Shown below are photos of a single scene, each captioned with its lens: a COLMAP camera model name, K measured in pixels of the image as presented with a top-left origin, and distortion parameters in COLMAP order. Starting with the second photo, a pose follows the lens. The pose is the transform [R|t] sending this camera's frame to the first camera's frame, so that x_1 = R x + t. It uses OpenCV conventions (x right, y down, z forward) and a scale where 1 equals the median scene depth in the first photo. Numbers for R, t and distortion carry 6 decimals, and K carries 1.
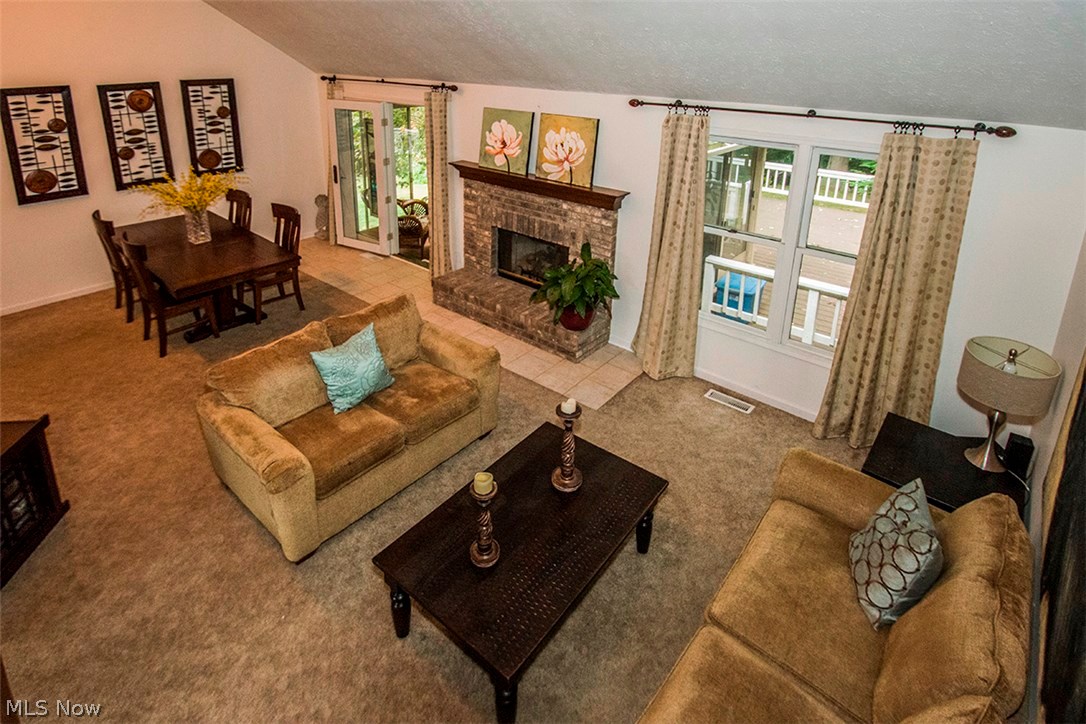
lens RADIAL K [[526.6, 0, 543.0], [0, 526.6, 362.0], [0, 0, 1]] dist [0.000402, -0.011156]
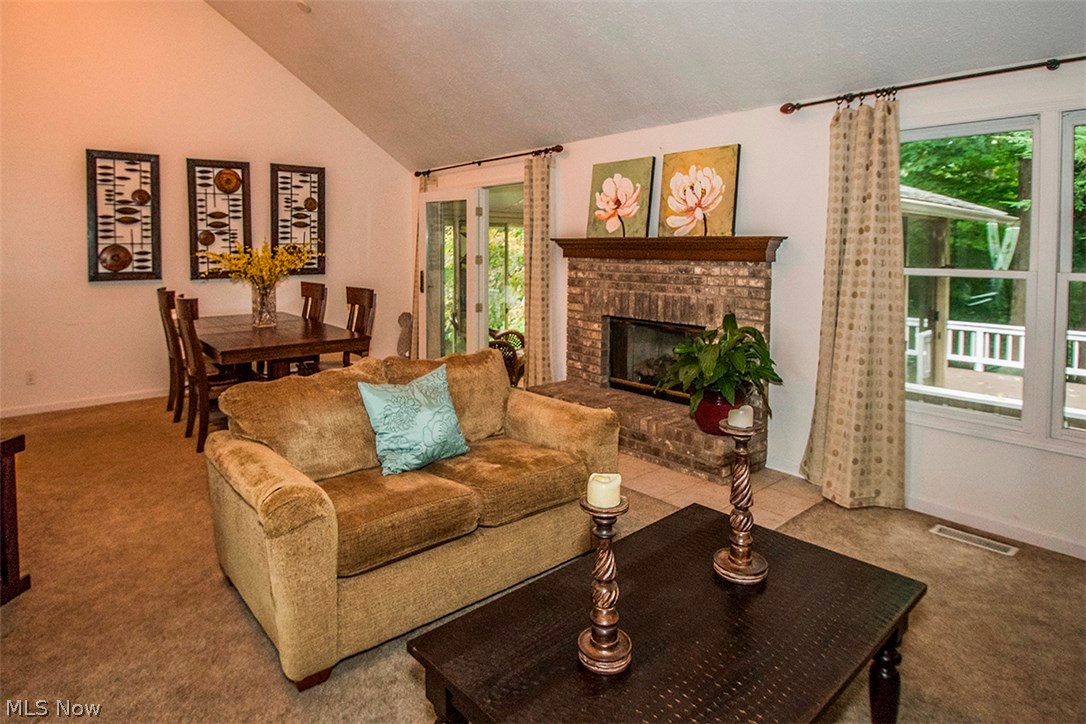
lens RADIAL K [[655.4, 0, 533.6], [0, 655.4, 327.2], [0, 0, 1]] dist [-0.019830, -0.002960]
pose [[0.981145, -0.028554, -0.191152, -0.014210], [-0.029918, 0.954668, -0.296167, 0.078644], [0.190944, 0.296302, 0.935813, 0.082633]]
